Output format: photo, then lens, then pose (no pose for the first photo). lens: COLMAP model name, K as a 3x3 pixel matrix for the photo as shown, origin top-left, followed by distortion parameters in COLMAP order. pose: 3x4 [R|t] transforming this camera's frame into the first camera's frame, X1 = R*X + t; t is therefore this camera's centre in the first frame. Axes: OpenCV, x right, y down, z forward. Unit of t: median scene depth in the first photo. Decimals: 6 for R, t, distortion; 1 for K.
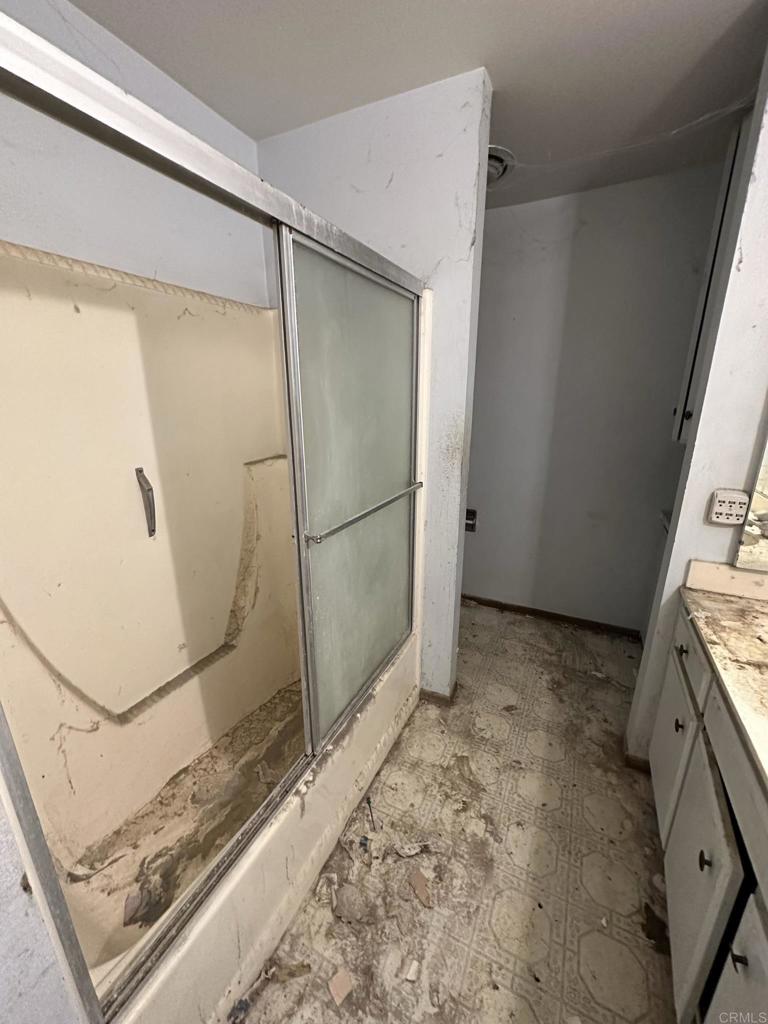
lens RADIAL K [[406.9, 0, 383.4], [0, 406.9, 510.9], [0, 0, 1]] dist [-0.001923, 0.000438]
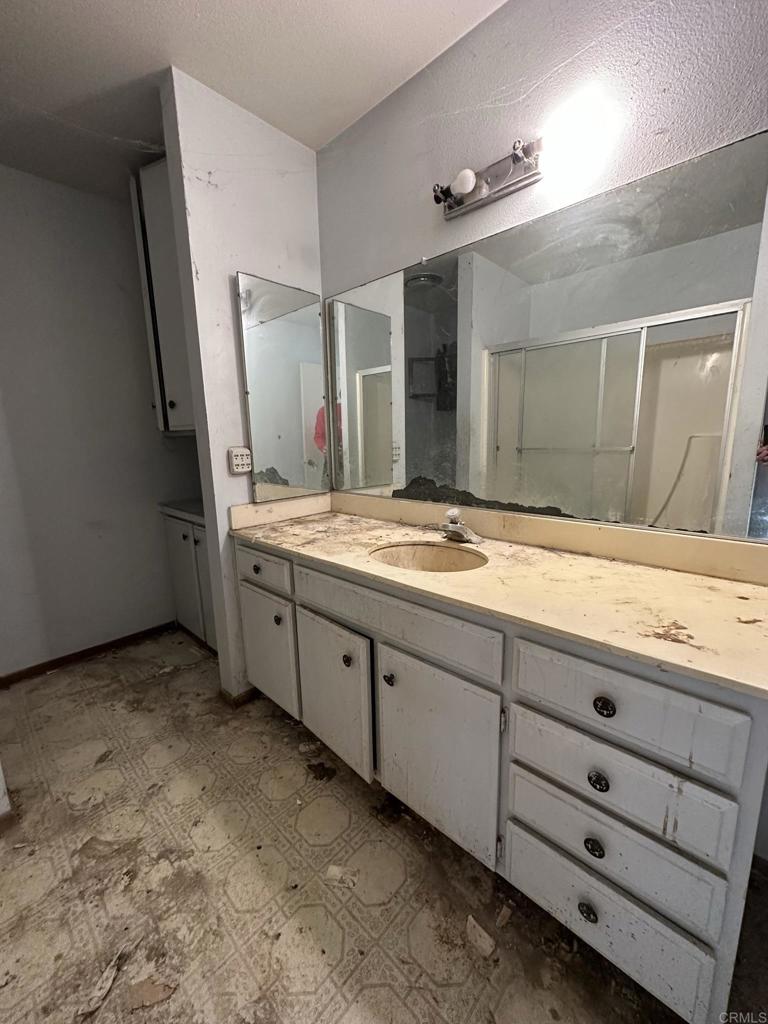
lens RADIAL K [[406.9, 0, 383.4], [0, 406.9, 510.9], [0, 0, 1]] dist [-0.001923, 0.000438]
pose [[0.291858, -0.176707, 0.939997, -0.261573], [0.287491, 0.953546, 0.089992, 0.146202], [-0.912232, 0.243976, 0.329102, 0.154057]]
